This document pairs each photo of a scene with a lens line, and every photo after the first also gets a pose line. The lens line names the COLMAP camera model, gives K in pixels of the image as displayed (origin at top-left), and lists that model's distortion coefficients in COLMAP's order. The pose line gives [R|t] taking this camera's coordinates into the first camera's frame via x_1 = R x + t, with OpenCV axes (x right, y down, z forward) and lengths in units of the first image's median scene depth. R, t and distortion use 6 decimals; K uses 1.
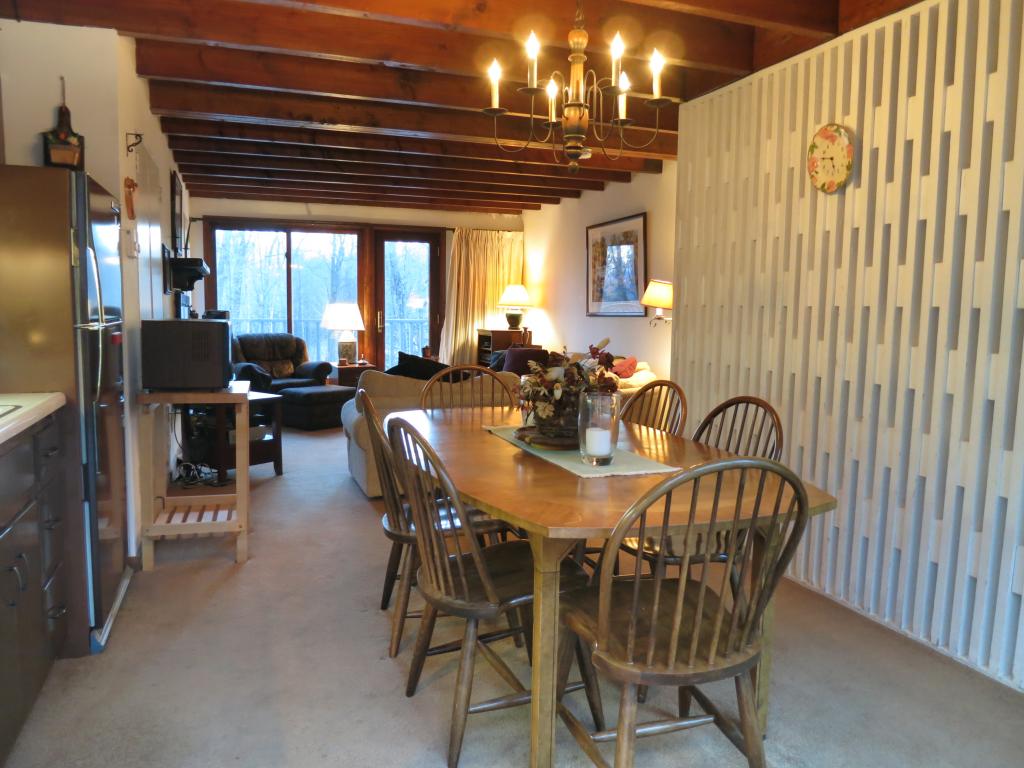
lens RADIAL K [[740.4, 0, 509.7], [0, 740.4, 382.7], [0, 0, 1]] dist [-0.047160, 0.010835]
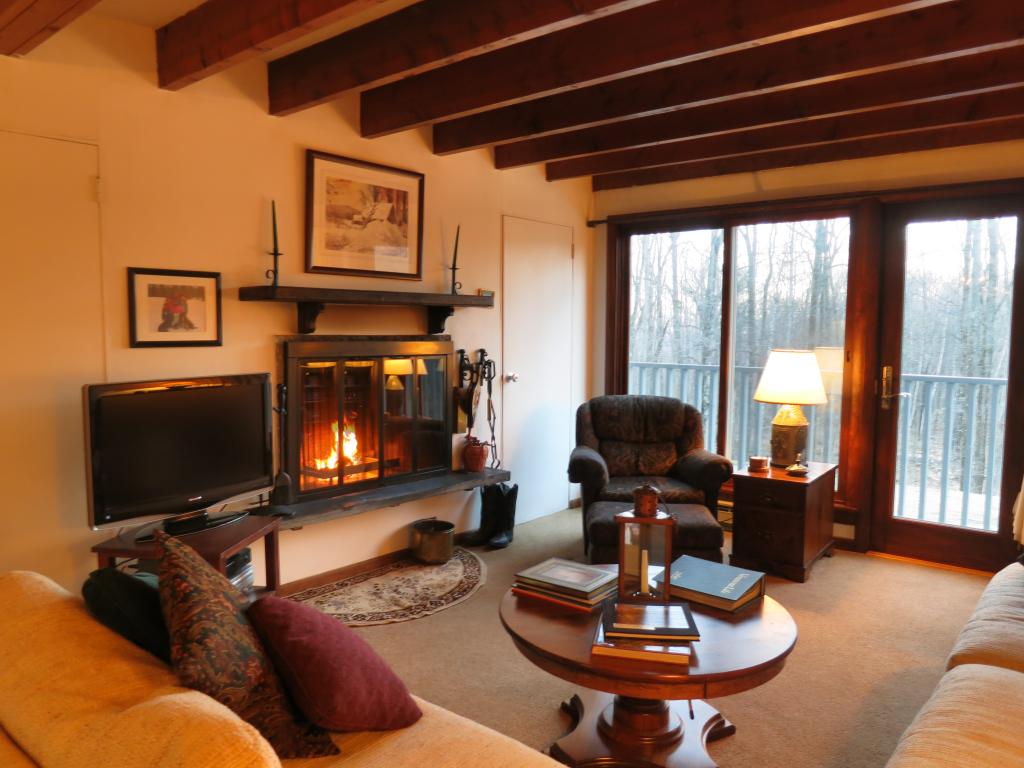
lens RADIAL K [[740.4, 0, 509.7], [0, 740.4, 382.7], [0, 0, 1]] dist [-0.047160, 0.010835]
pose [[0.500679, 0.056331, -0.863798, 0.131775], [-0.079123, 0.996681, 0.019135, -0.076296], [0.862009, 0.058766, 0.503475, 0.552886]]
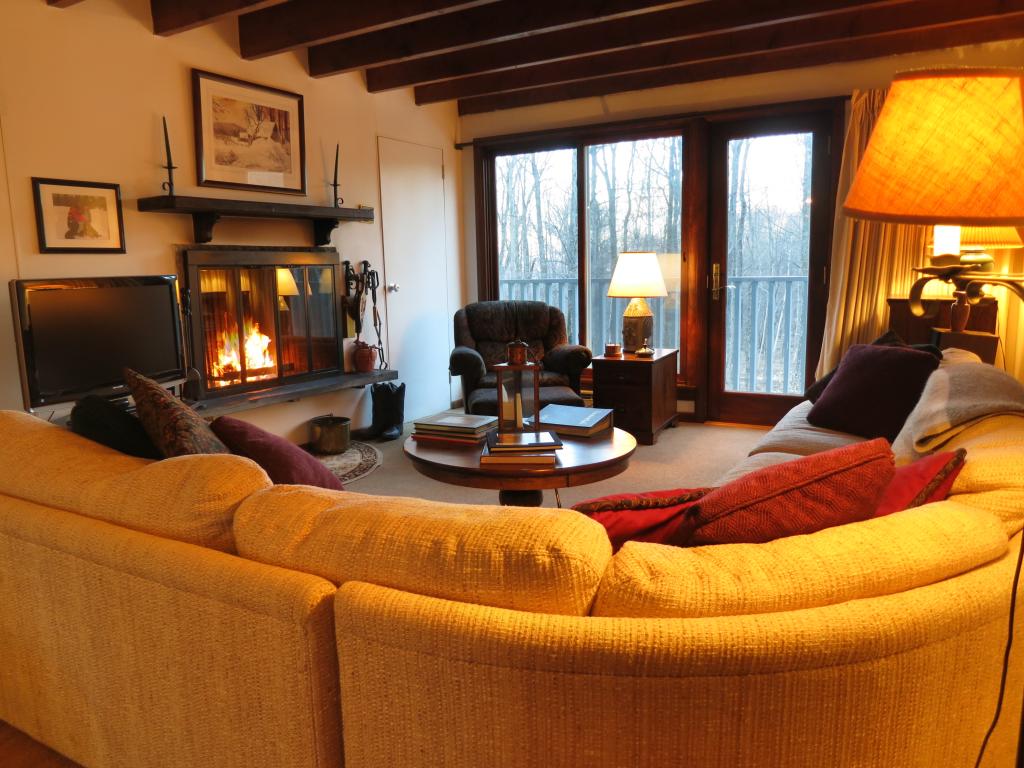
lens RADIAL K [[740.4, 0, 509.7], [0, 740.4, 382.7], [0, 0, 1]] dist [-0.047160, 0.010835]
pose [[0.644258, 0.087271, -0.759813, 0.180947], [-0.036865, 0.995857, 0.083125, -0.045981], [0.763919, -0.025544, 0.644806, 0.513943]]
